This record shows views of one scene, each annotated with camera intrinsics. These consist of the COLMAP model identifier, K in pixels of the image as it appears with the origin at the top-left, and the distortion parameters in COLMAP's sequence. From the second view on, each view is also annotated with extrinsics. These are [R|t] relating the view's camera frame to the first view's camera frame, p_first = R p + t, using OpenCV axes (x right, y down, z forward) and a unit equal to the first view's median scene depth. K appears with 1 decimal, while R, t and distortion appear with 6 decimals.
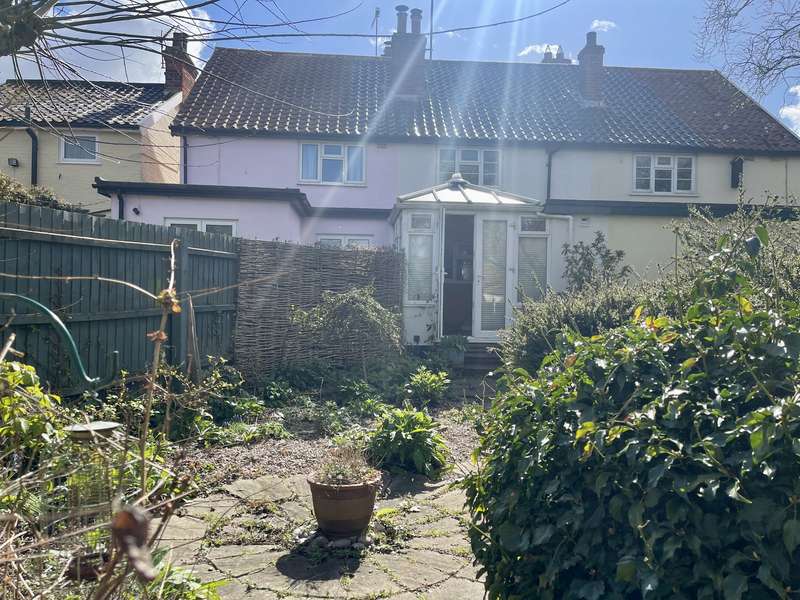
lens RADIAL K [[608.2, 0, 400.0], [0, 608.2, 300.0], [0, 0, 1]] dist [0.055588, -0.046714]
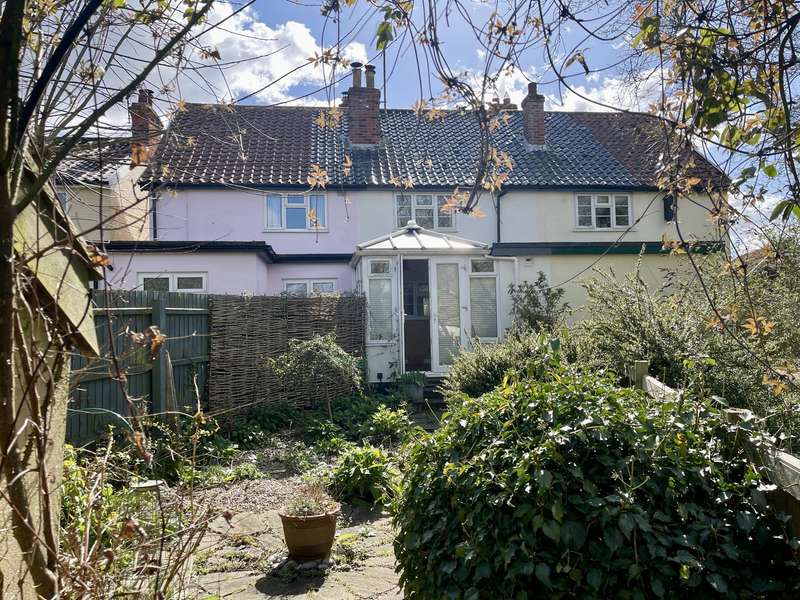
lens RADIAL K [[608.2, 0, 398.5], [0, 608.2, 298.5], [0, 0, 1]] dist [0.055588, -0.046714]
pose [[0.998089, -0.038231, 0.048551, 0.019569], [0.040555, 0.998033, -0.047814, -0.028928], [-0.046627, 0.049691, 0.997676, -0.111080]]
